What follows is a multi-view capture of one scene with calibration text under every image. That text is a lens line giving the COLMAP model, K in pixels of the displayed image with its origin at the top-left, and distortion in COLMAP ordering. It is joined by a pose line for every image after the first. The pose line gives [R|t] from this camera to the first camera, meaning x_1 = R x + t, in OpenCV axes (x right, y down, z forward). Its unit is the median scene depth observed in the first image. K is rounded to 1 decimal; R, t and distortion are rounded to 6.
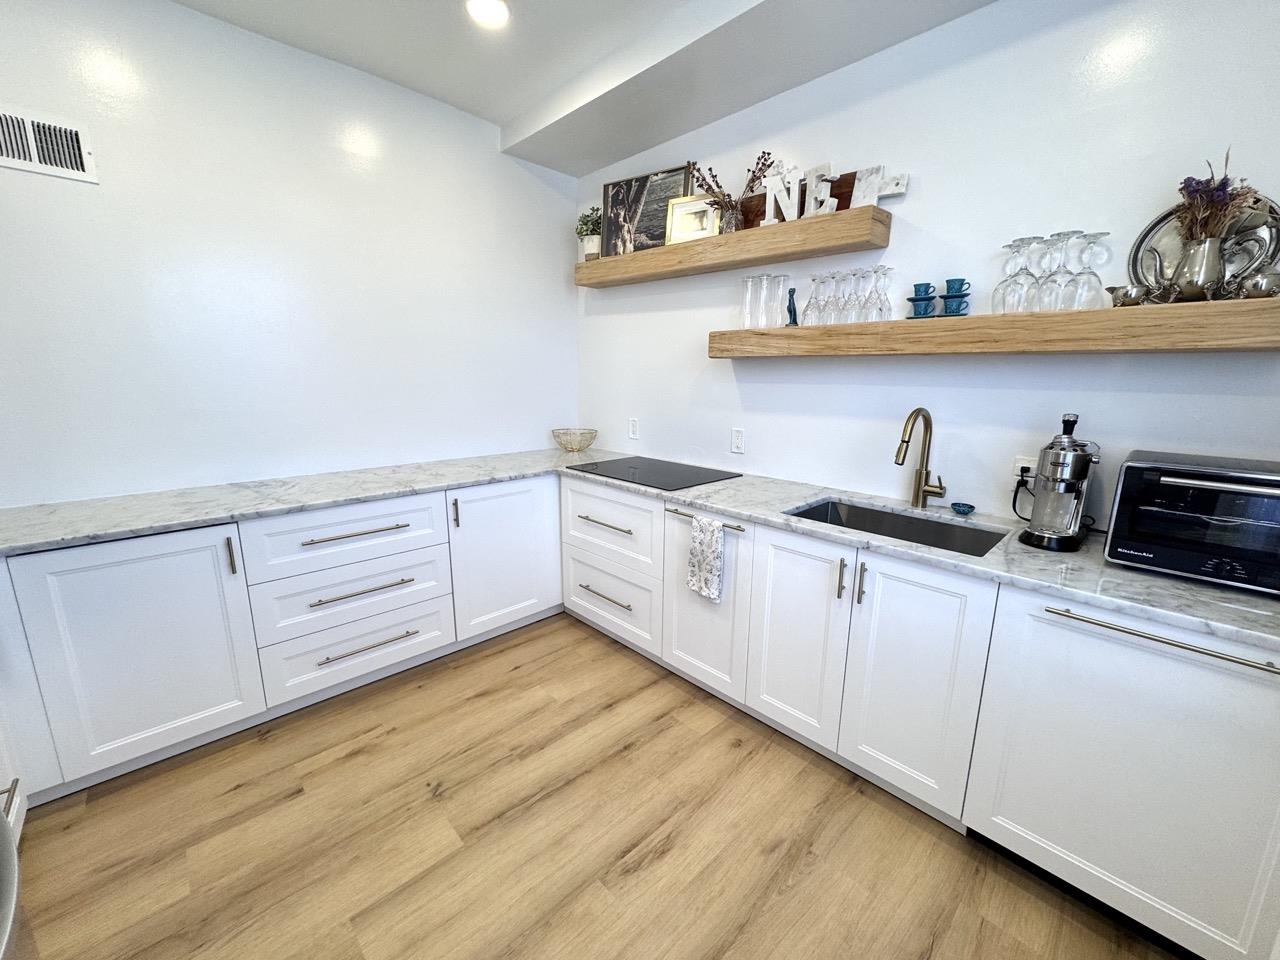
lens RADIAL K [[508.7, 0, 641.7], [0, 508.7, 481.8], [0, 0, 1]] dist [-0.002408, 0.000246]
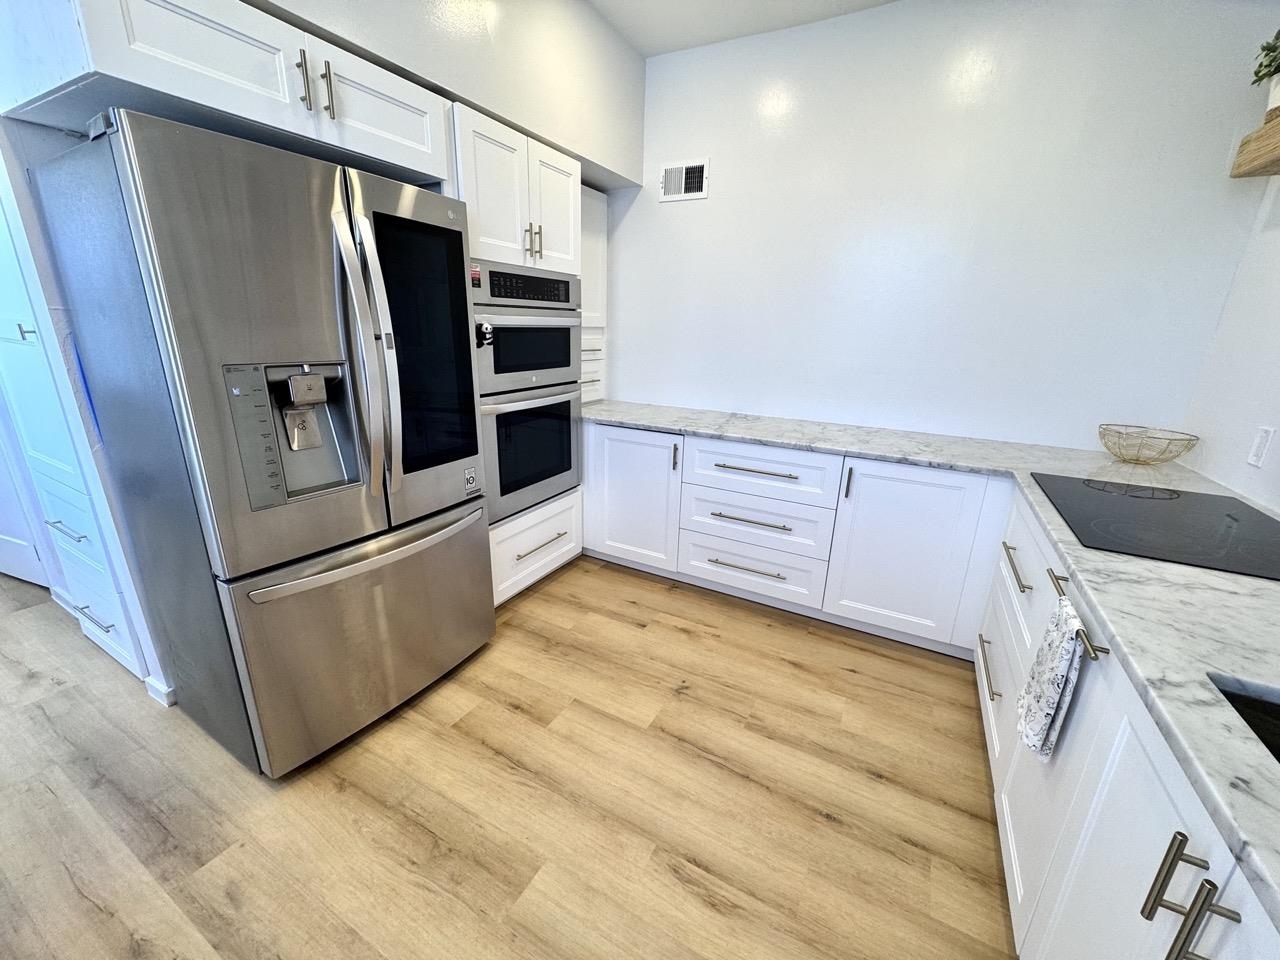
lens RADIAL K [[508.7, 0, 641.7], [0, 508.7, 481.8], [0, 0, 1]] dist [-0.002408, 0.000246]
pose [[0.305304, 0.278632, -0.910579, 0.437655], [-0.219318, 0.951102, 0.217498, -0.071015], [0.926655, 0.133303, 0.351484, 0.381240]]
